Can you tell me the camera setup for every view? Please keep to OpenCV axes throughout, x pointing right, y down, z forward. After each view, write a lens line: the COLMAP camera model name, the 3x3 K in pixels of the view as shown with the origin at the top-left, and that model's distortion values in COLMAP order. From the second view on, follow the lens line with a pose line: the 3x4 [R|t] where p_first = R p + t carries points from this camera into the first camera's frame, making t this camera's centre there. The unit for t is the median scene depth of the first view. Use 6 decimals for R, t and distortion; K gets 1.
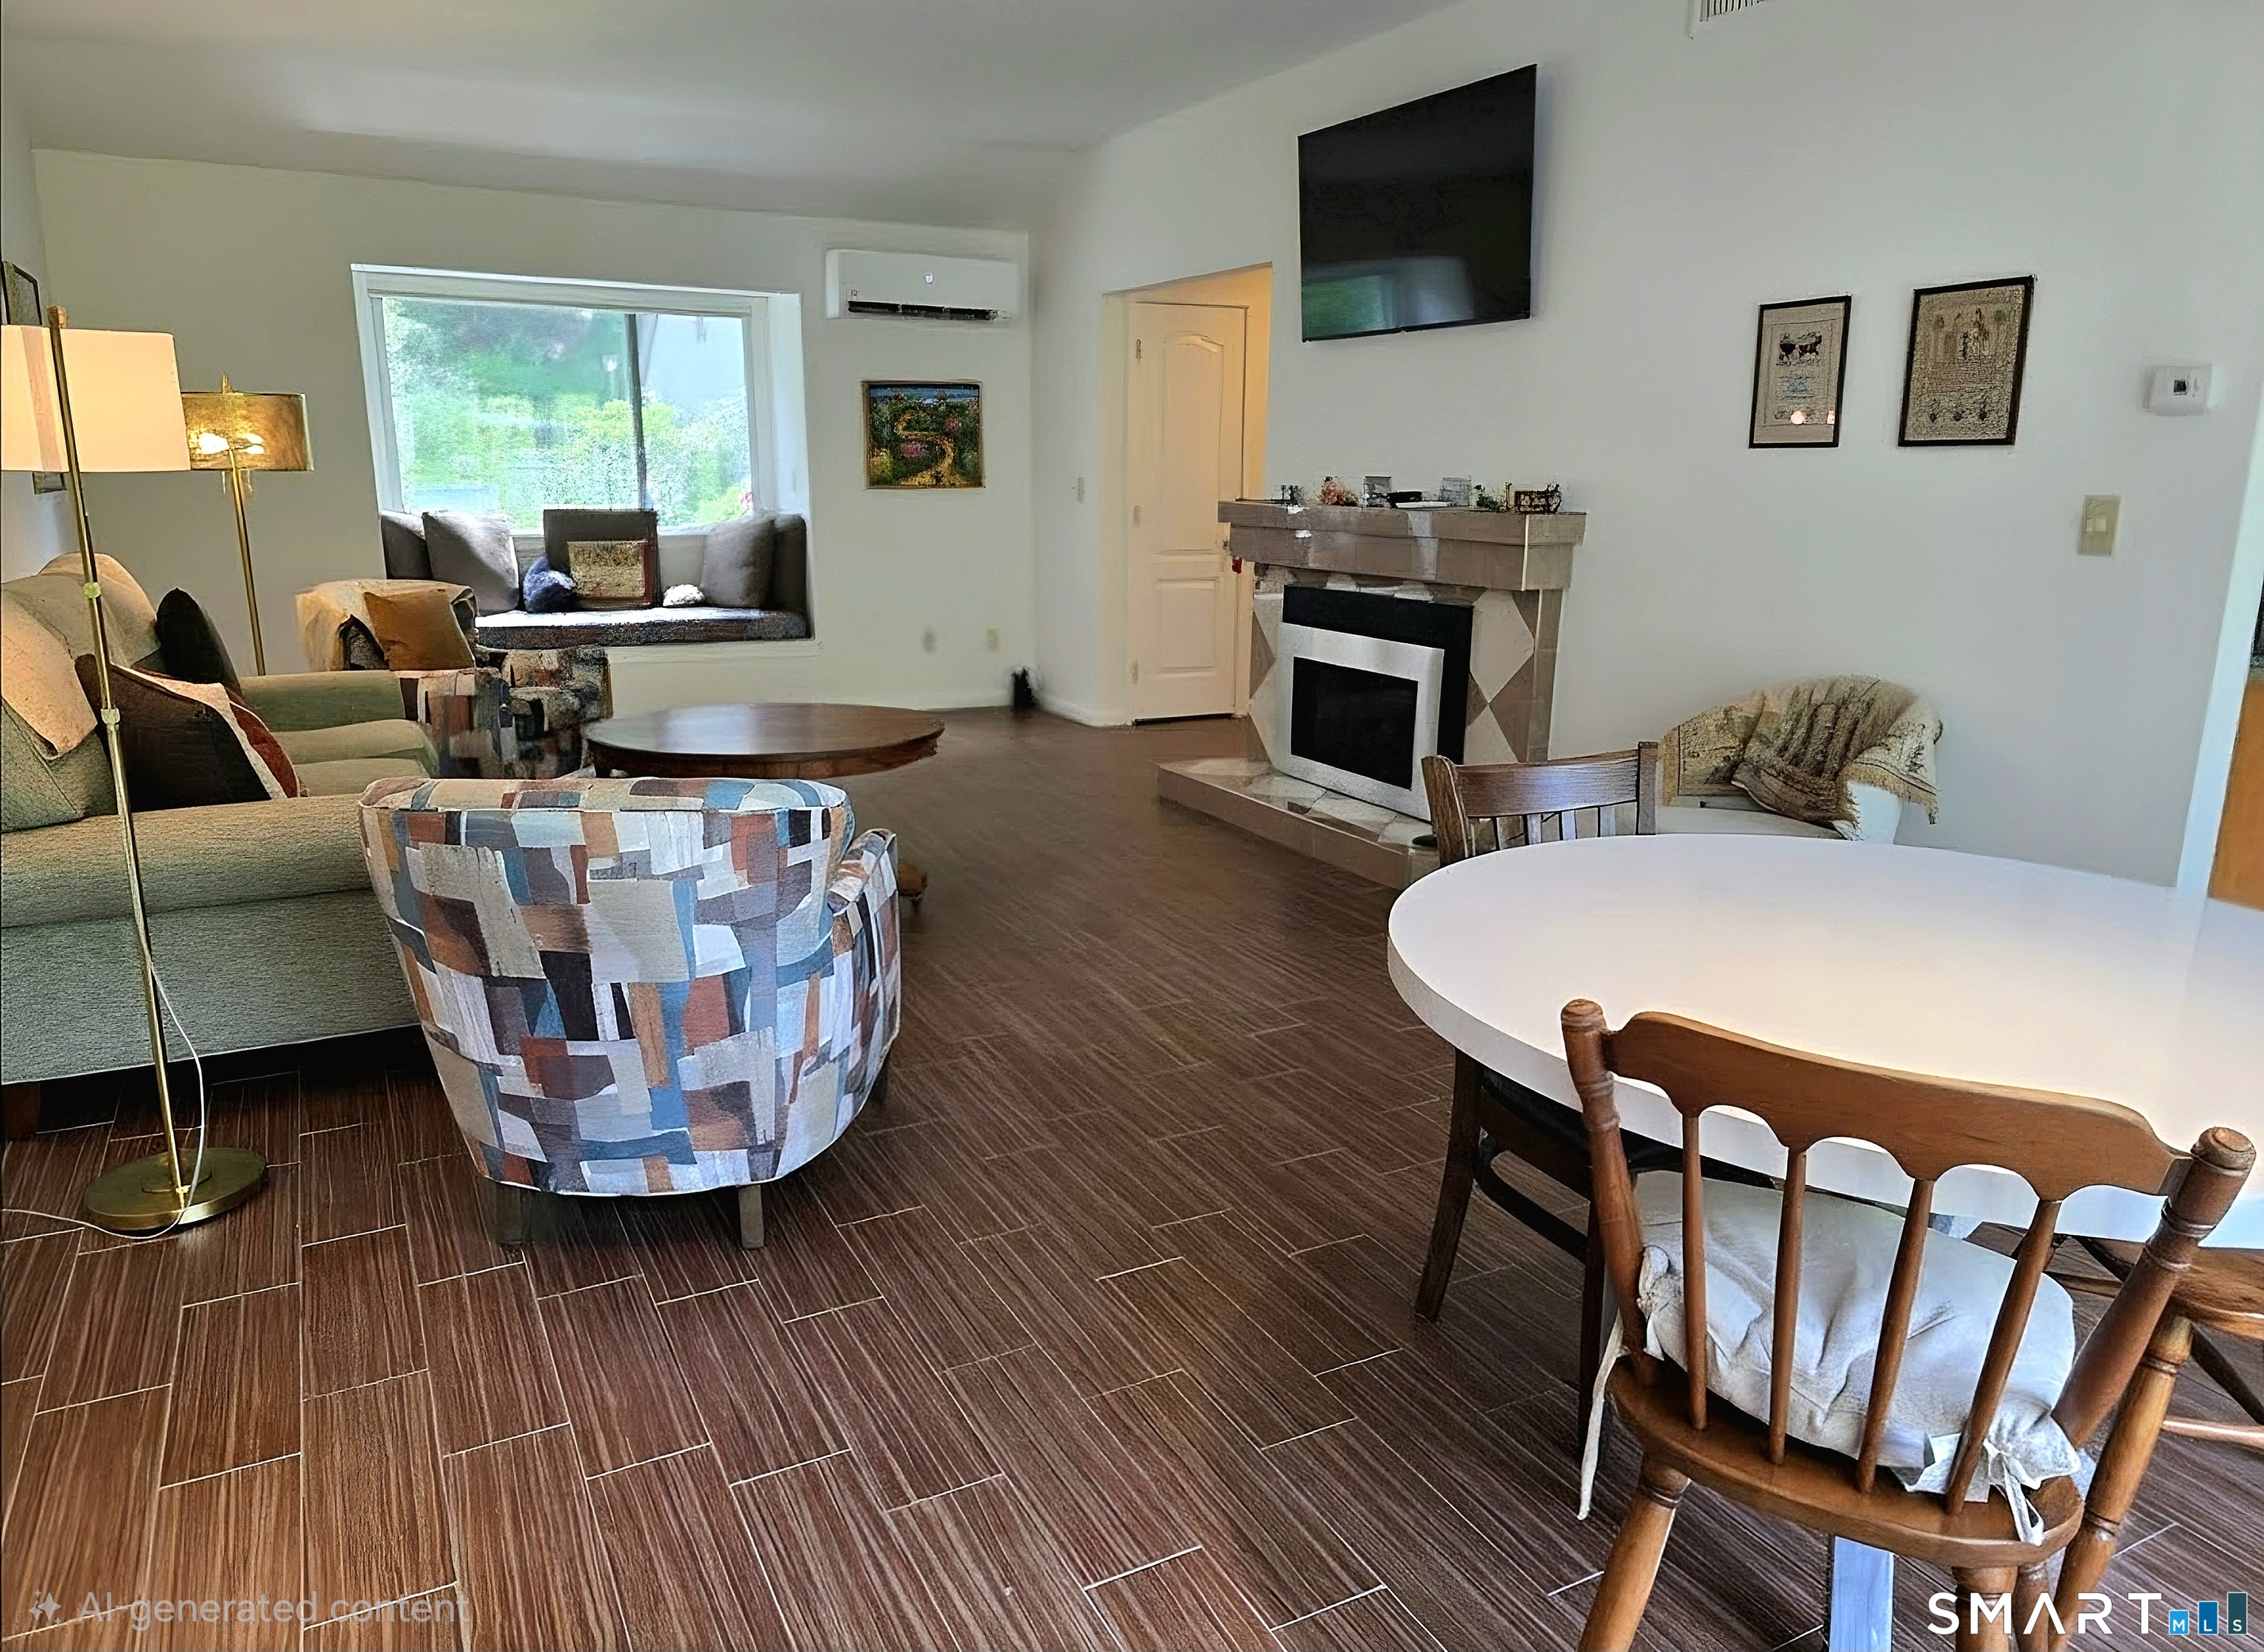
lens RADIAL K [[1523.8, 0, 1132.0], [0, 1523.8, 826.0], [0, 0, 1]] dist [0.025677, -0.000566]
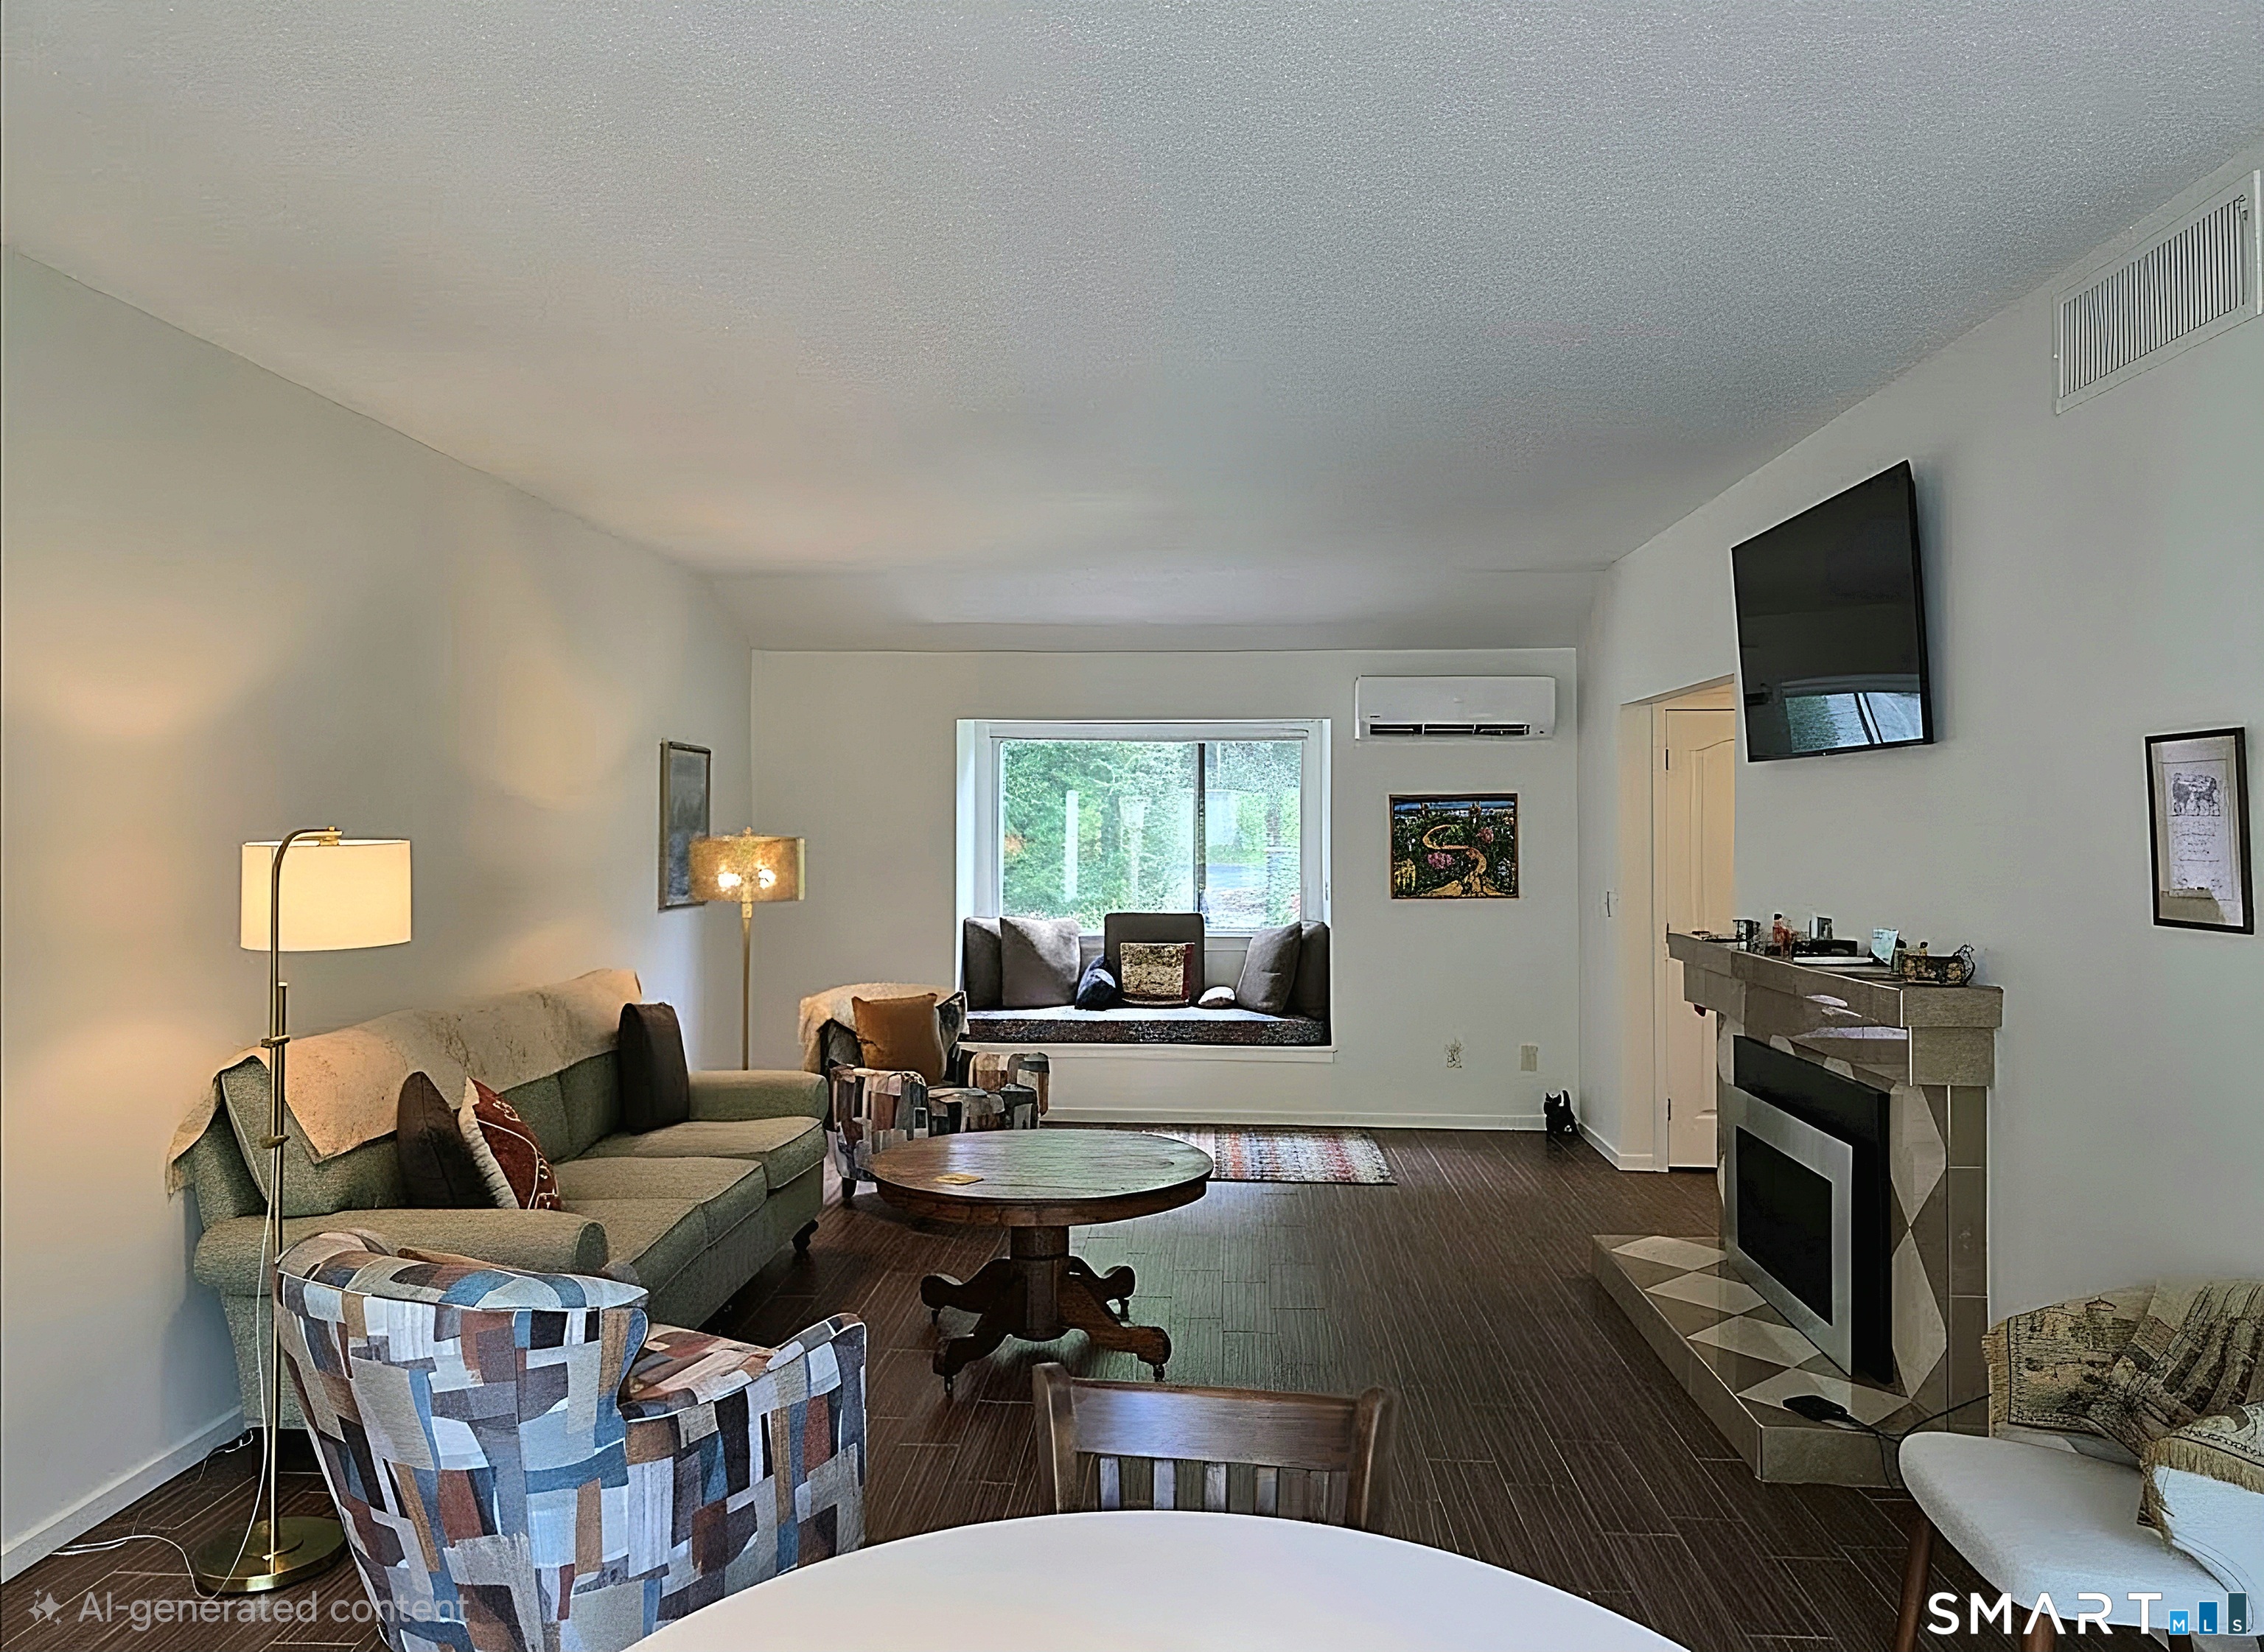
lens RADIAL K [[1499.7, 0, 1130.6], [0, 1499.7, 767.8], [0, 0, 1]] dist [0.101118, -0.103478]
pose [[0.855506, -0.027068, -0.517085, 0.229718], [-0.113870, 0.964351, -0.238876, -0.056459], [0.505117, 0.263240, 0.821925, 0.089947]]
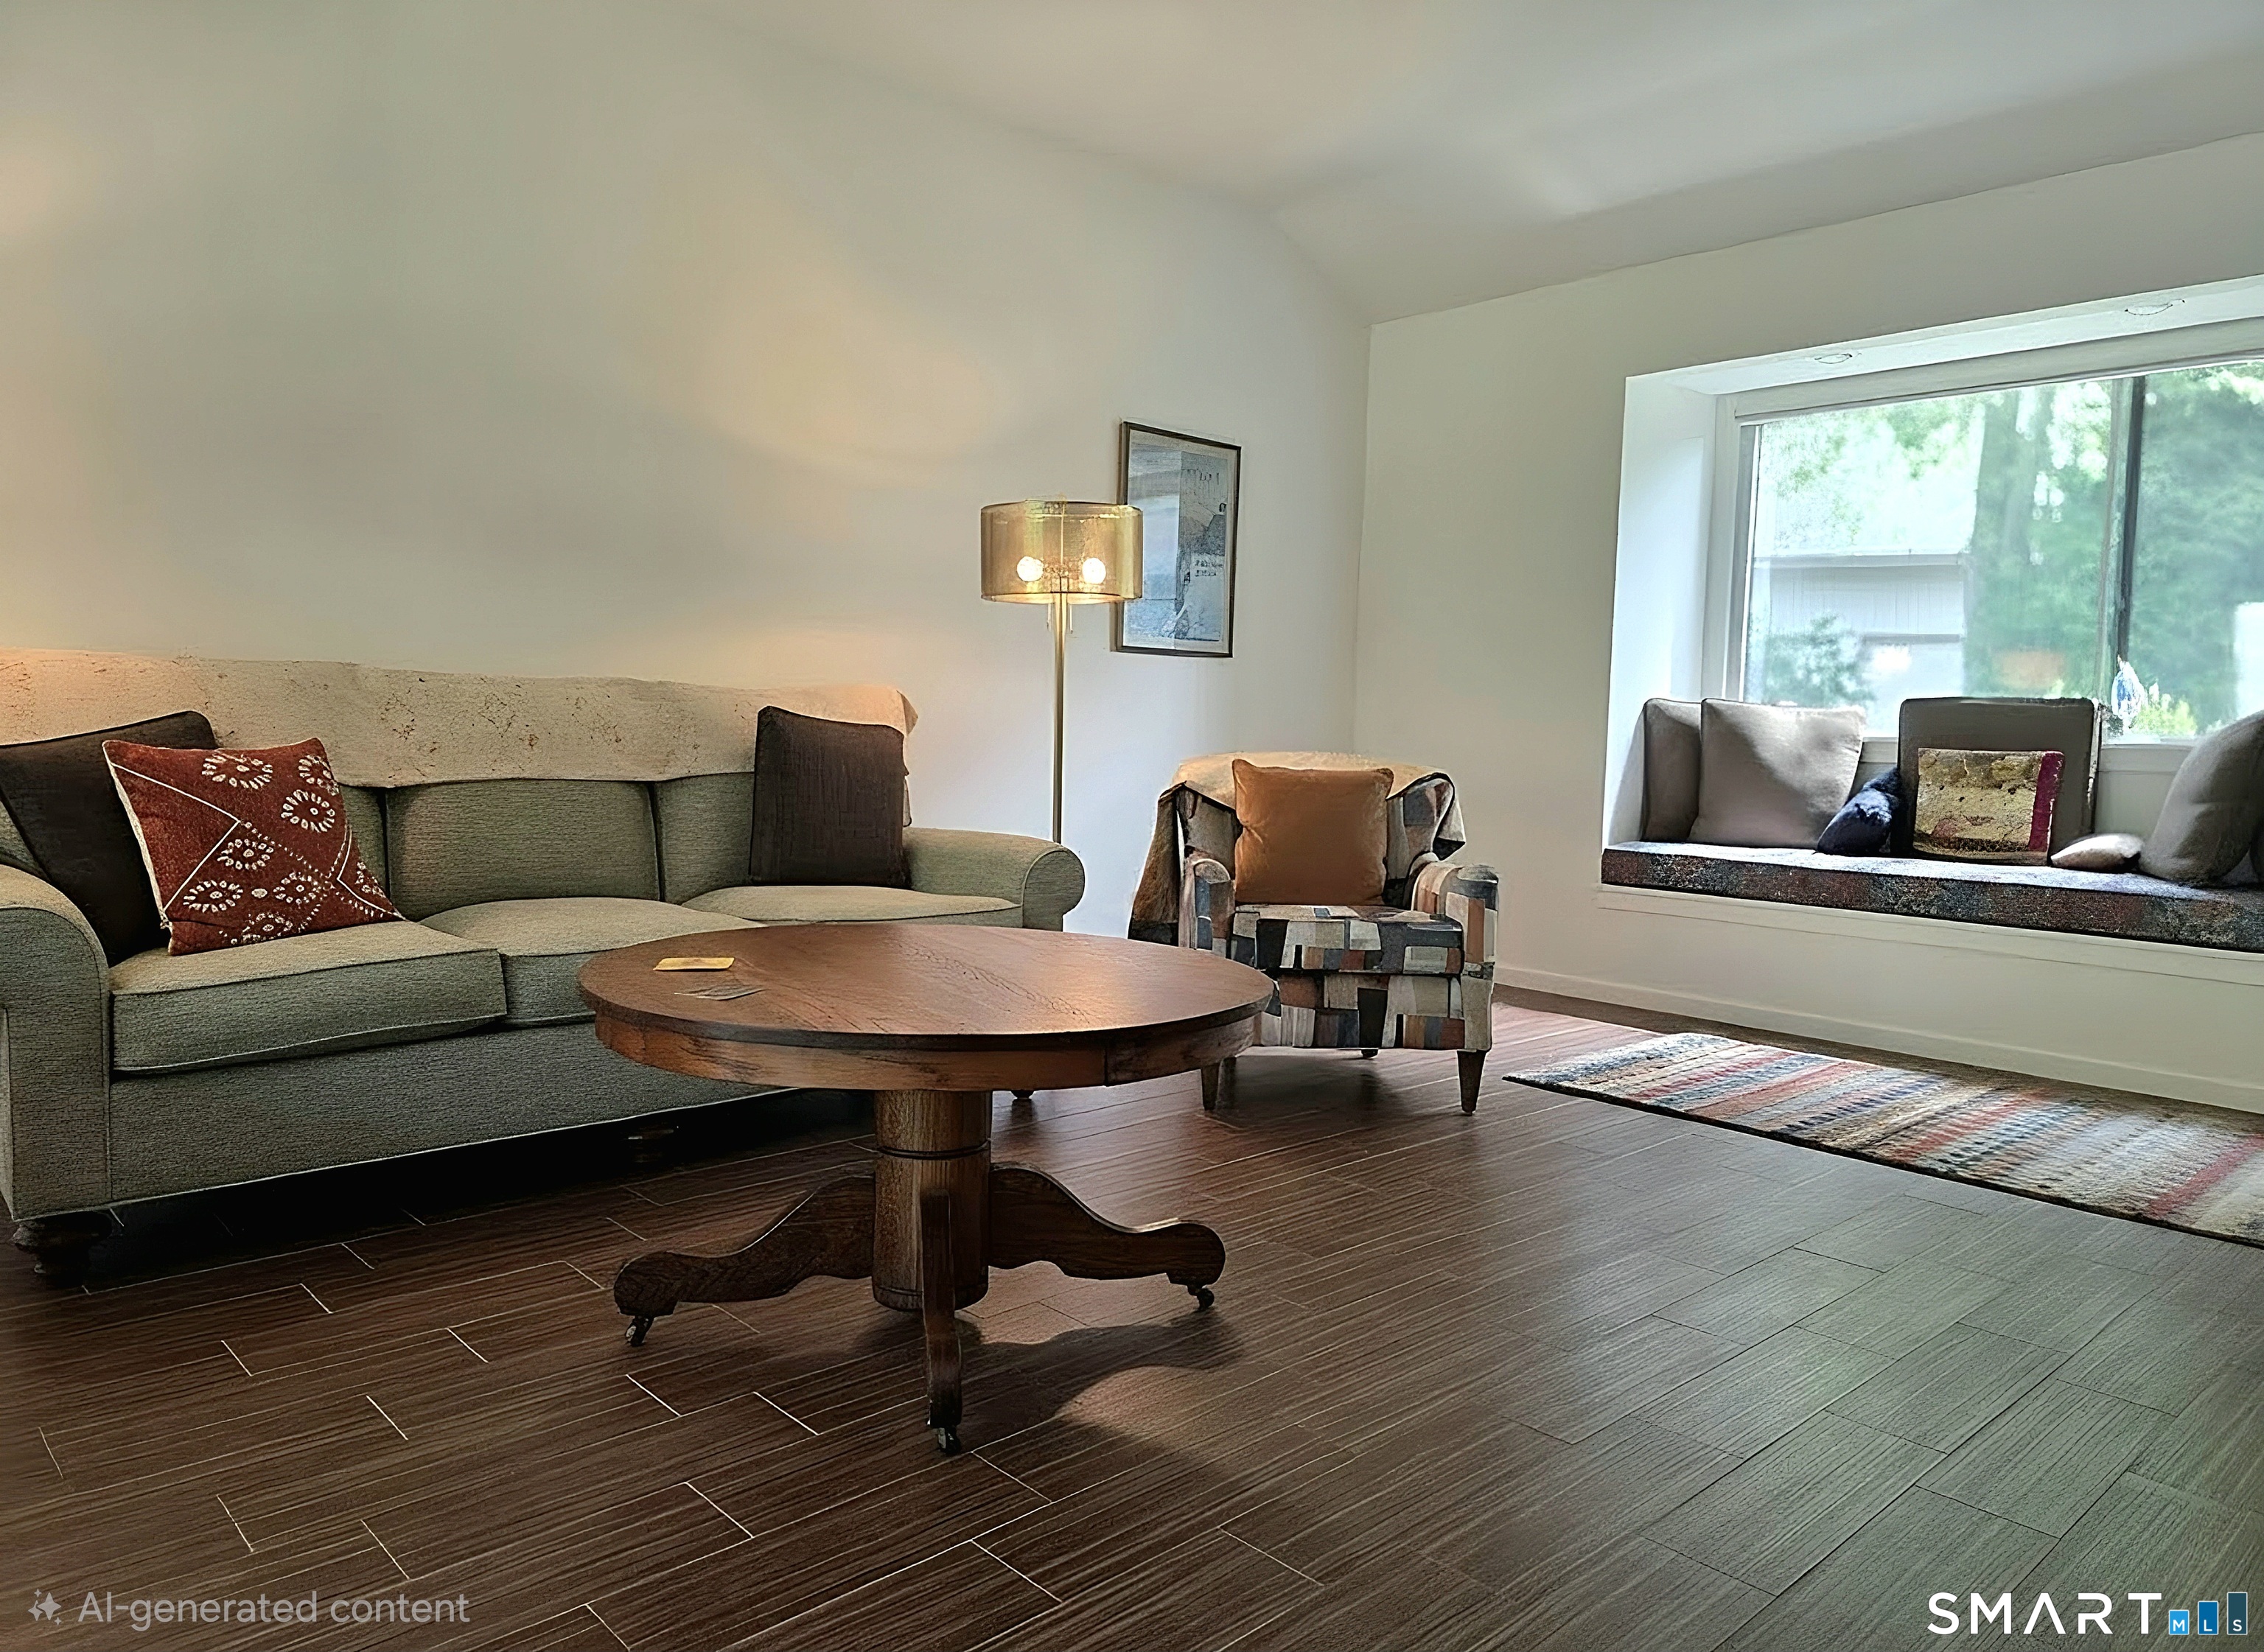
lens RADIAL K [[1523.8, 0, 1132.0], [0, 1523.8, 826.0], [0, 0, 1]] dist [0.025677, -0.000566]
pose [[0.254365, 0.069448, -0.964612, 0.187468], [-0.244218, 0.969705, 0.005416, -0.089040], [0.935765, 0.234198, 0.263620, 0.610649]]
